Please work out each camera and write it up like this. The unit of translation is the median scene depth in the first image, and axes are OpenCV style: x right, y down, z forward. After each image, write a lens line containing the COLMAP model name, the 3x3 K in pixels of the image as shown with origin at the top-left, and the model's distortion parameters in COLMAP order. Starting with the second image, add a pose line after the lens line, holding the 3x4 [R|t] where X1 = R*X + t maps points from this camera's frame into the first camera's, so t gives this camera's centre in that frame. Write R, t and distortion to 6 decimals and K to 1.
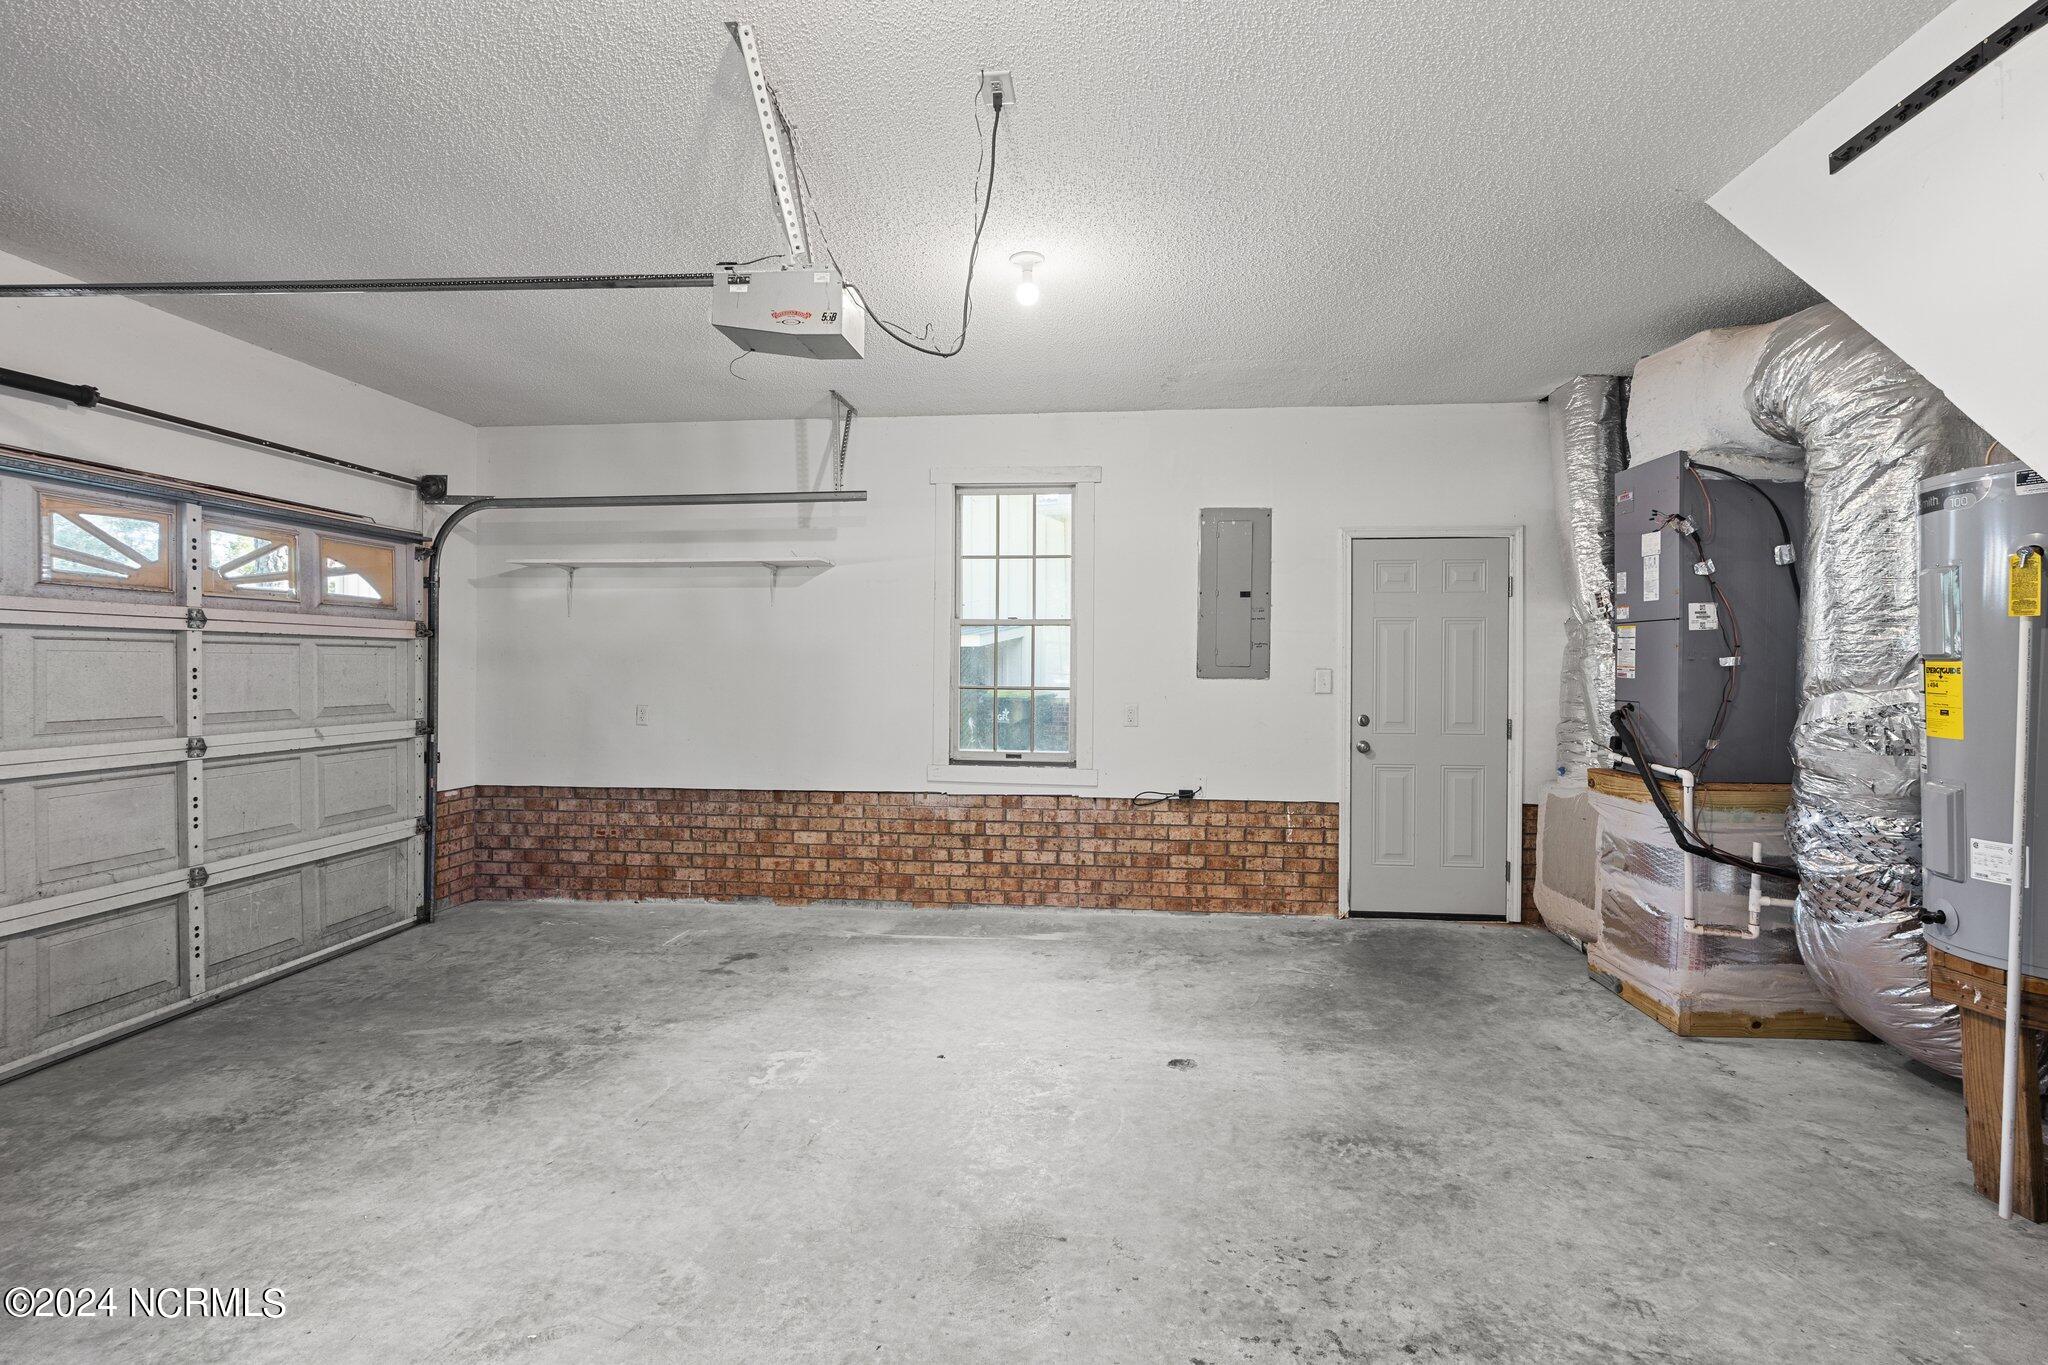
lens RADIAL K [[934.5, 0, 1015.4], [0, 934.5, 679.4], [0, 0, 1]] dist [-0.008191, 0.003055]
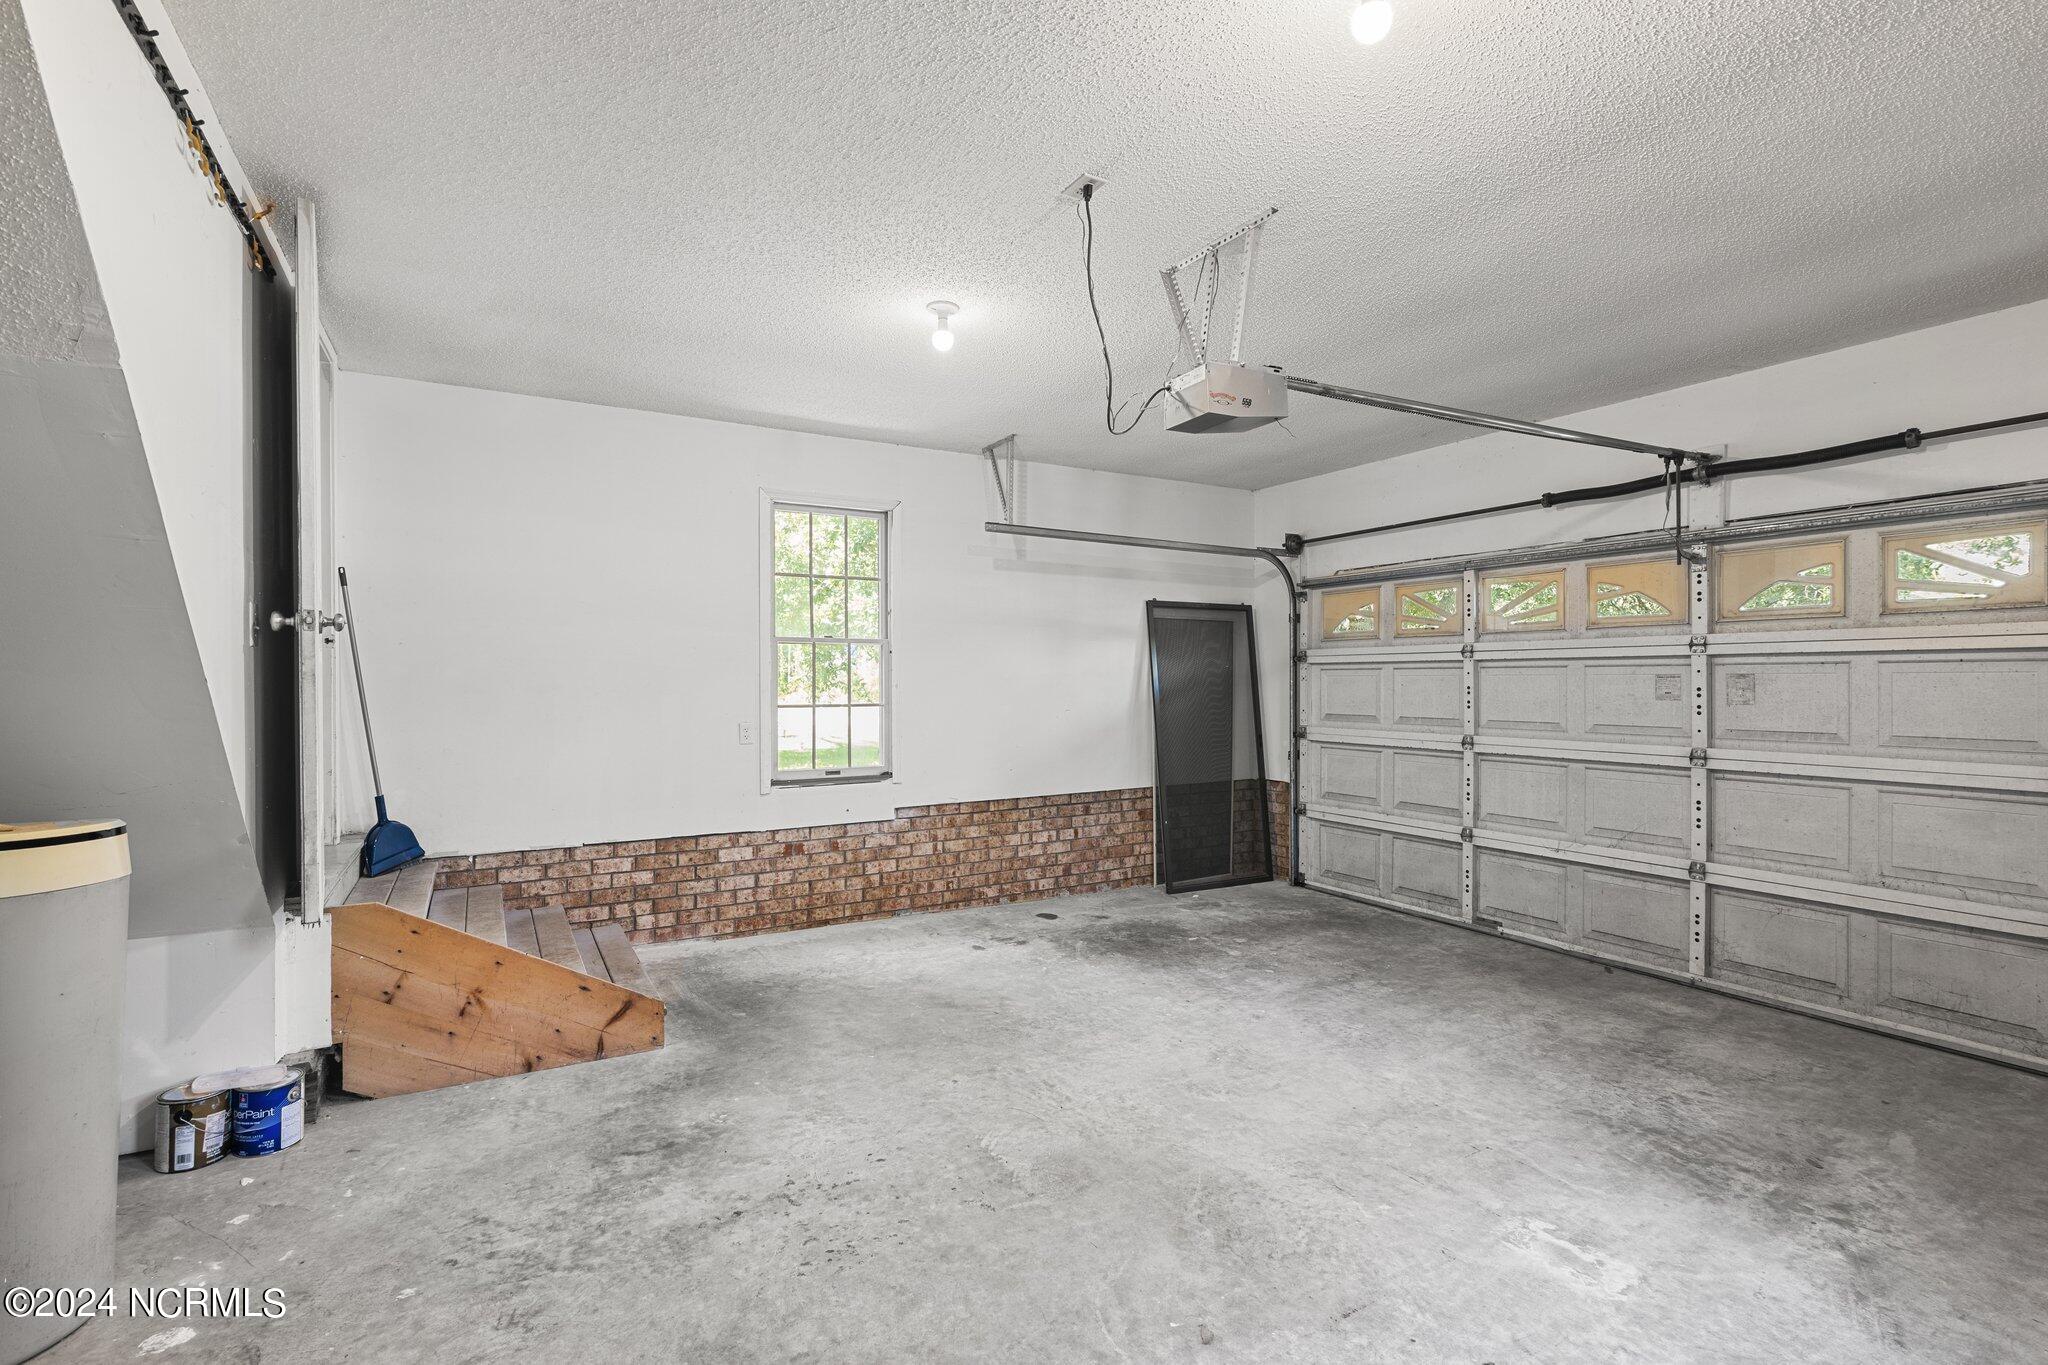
lens RADIAL K [[934.5, 0, 1013.5], [0, 934.5, 681.4], [0, 0, 1]] dist [-0.008191, 0.003055]
pose [[-0.812243, -0.002235, -0.583315, 0.502670], [-0.010355, 0.999890, 0.010586, -0.021556], [0.583227, 0.014639, -0.812177, 1.308658]]
